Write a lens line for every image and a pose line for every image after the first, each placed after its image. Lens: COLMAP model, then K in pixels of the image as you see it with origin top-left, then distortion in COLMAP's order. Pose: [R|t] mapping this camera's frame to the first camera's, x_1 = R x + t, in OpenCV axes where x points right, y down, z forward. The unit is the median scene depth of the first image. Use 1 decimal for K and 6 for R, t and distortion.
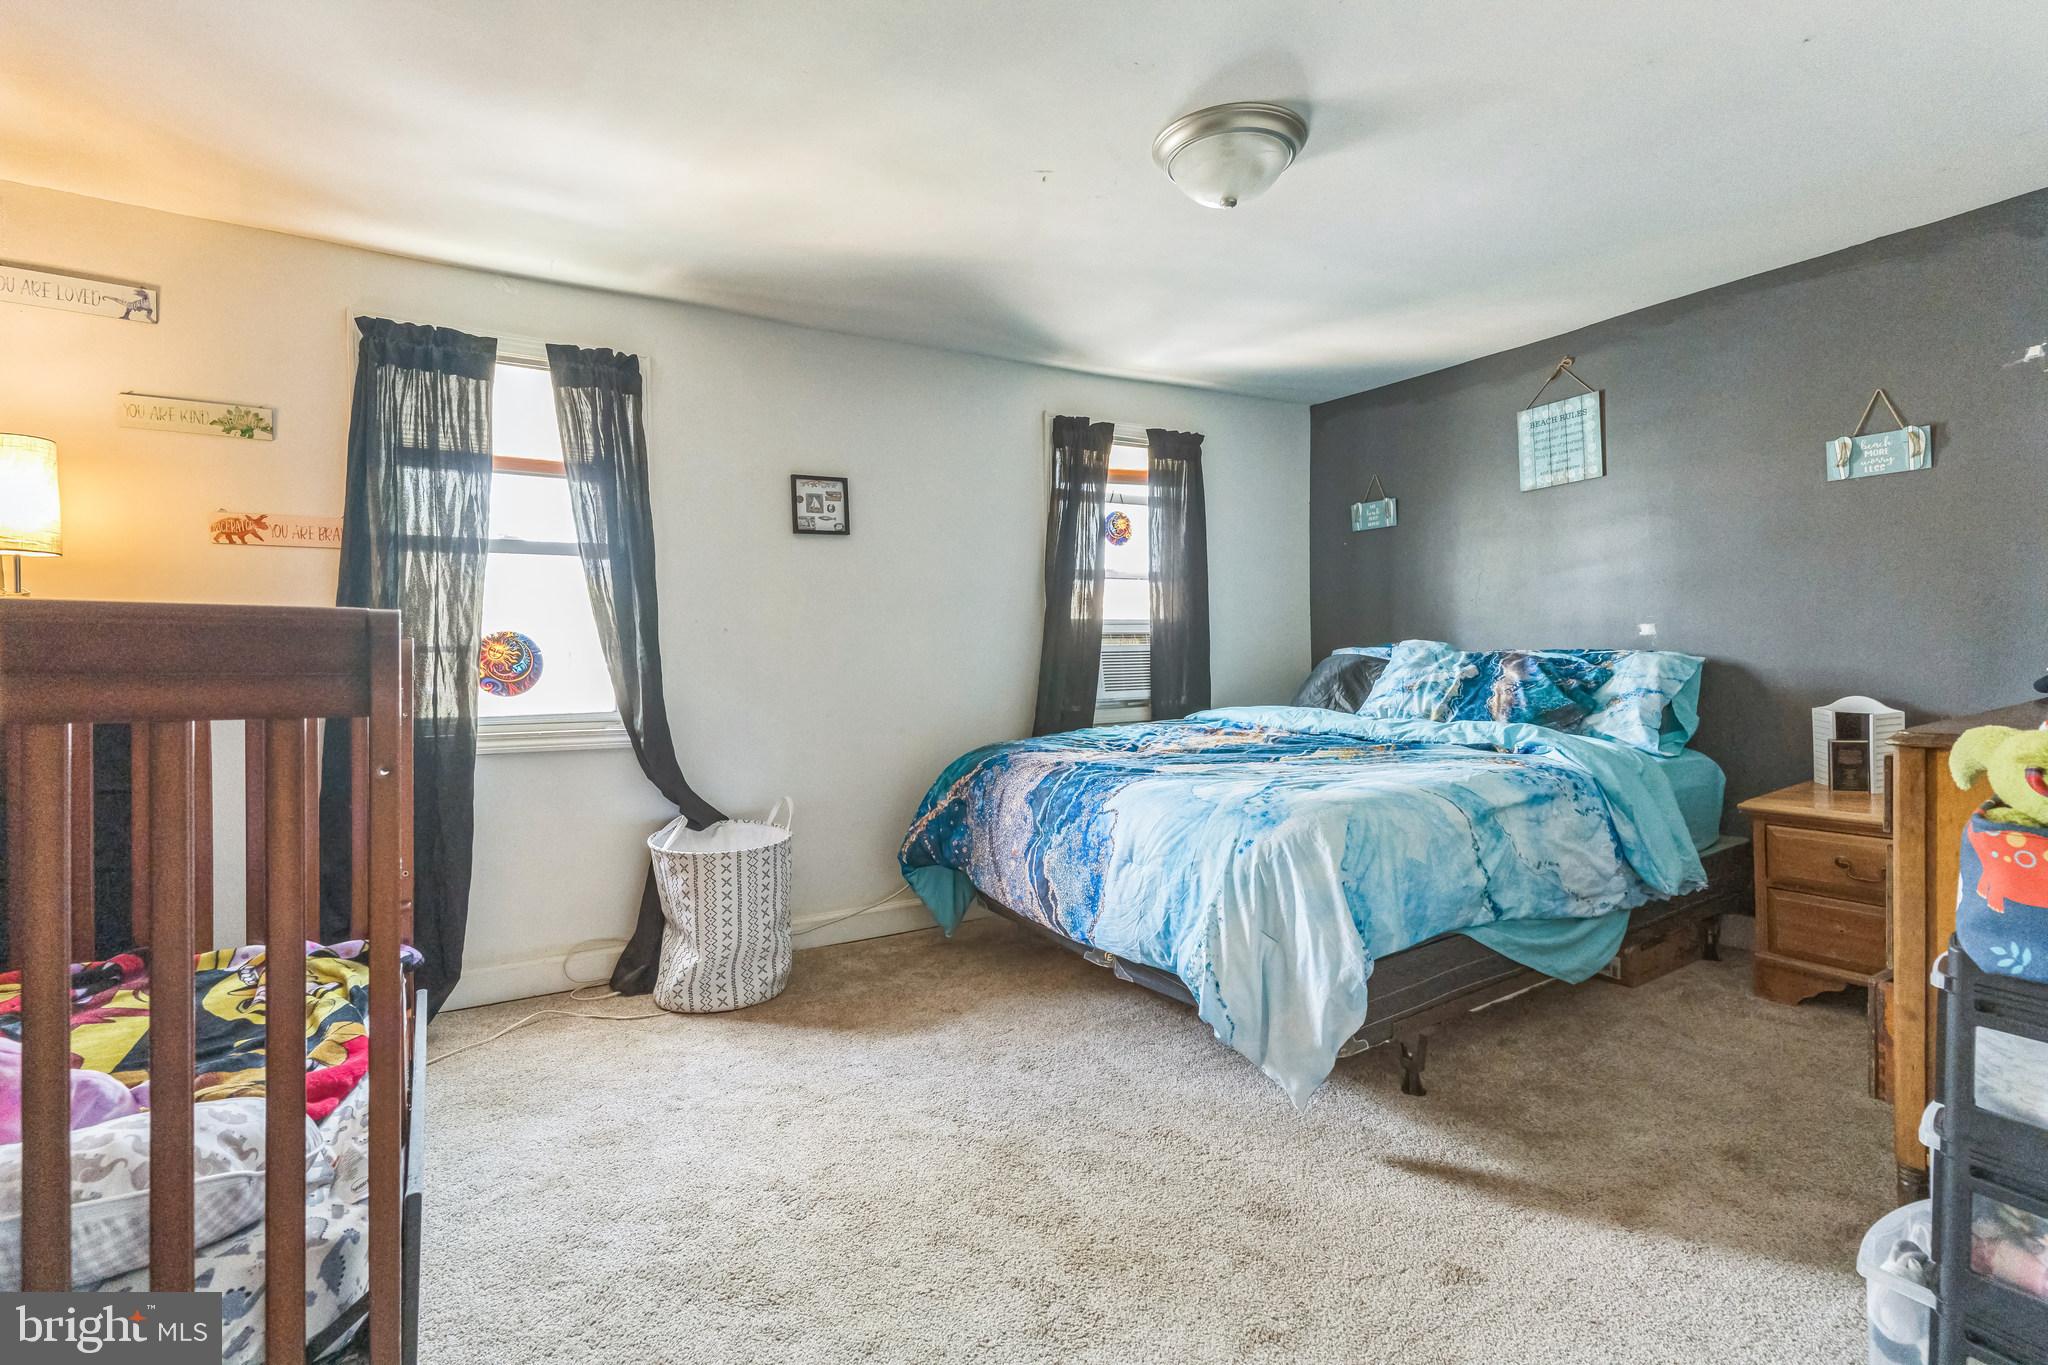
lens RADIAL K [[985.2, 0, 1026.9], [0, 985.2, 656.1], [0, 0, 1]] dist [0.001531, 0.000062]
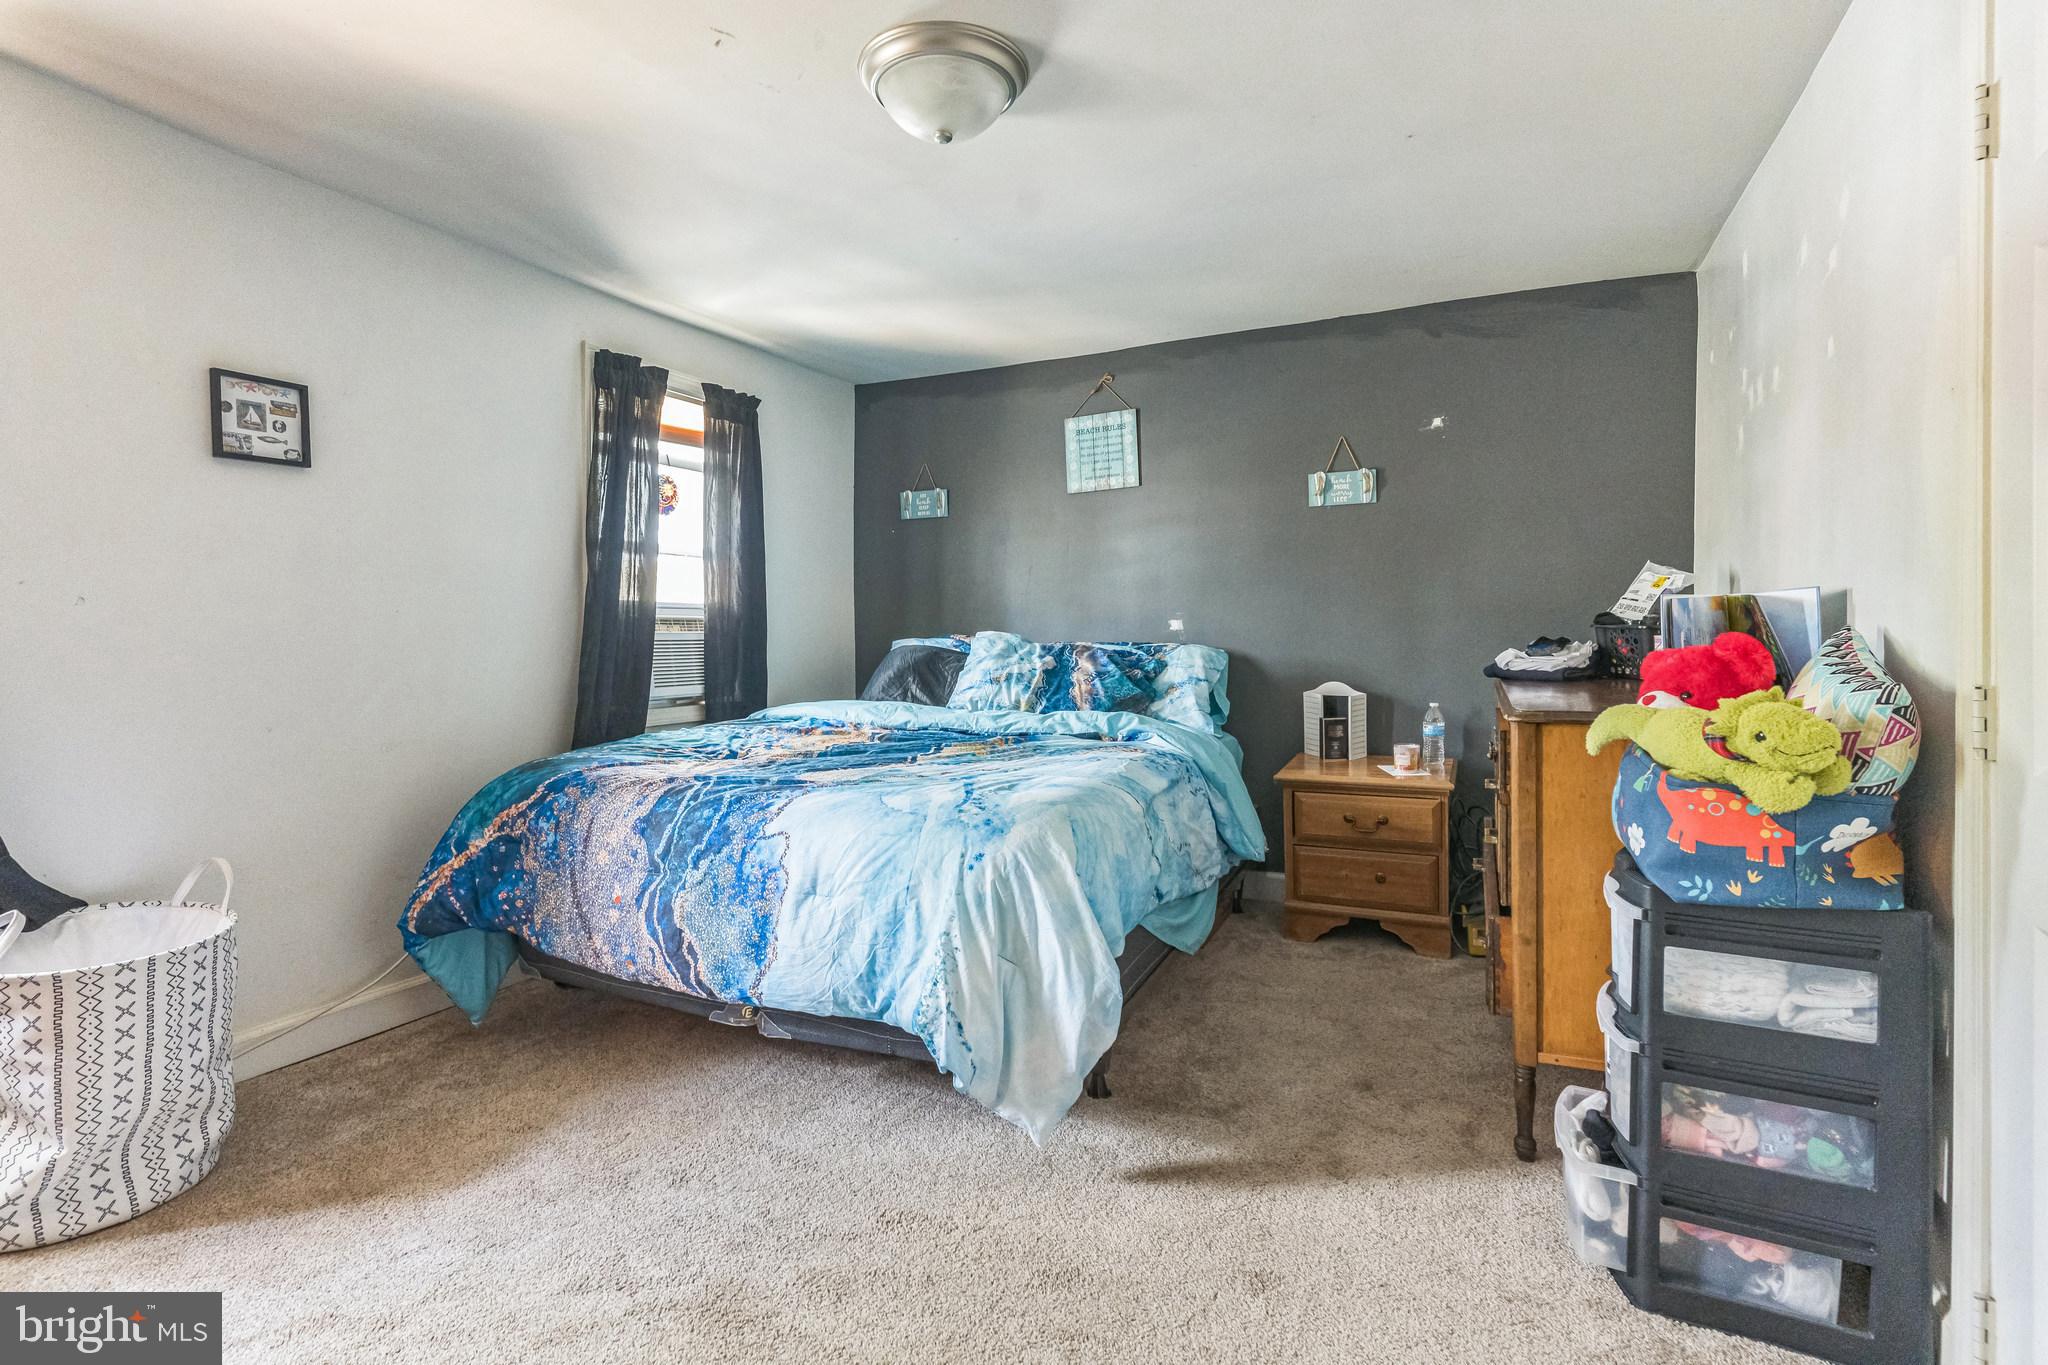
lens RADIAL K [[1005.1, 0, 1024.6], [0, 1005.1, 629.5], [0, 0, 1]] dist [0.000231, 0.001076]
pose [[0.835855, 0.015443, 0.548733, -0.178051], [-0.005381, 0.999787, -0.019940, 0.002382], [-0.548924, 0.013714, 0.835760, 0.163647]]
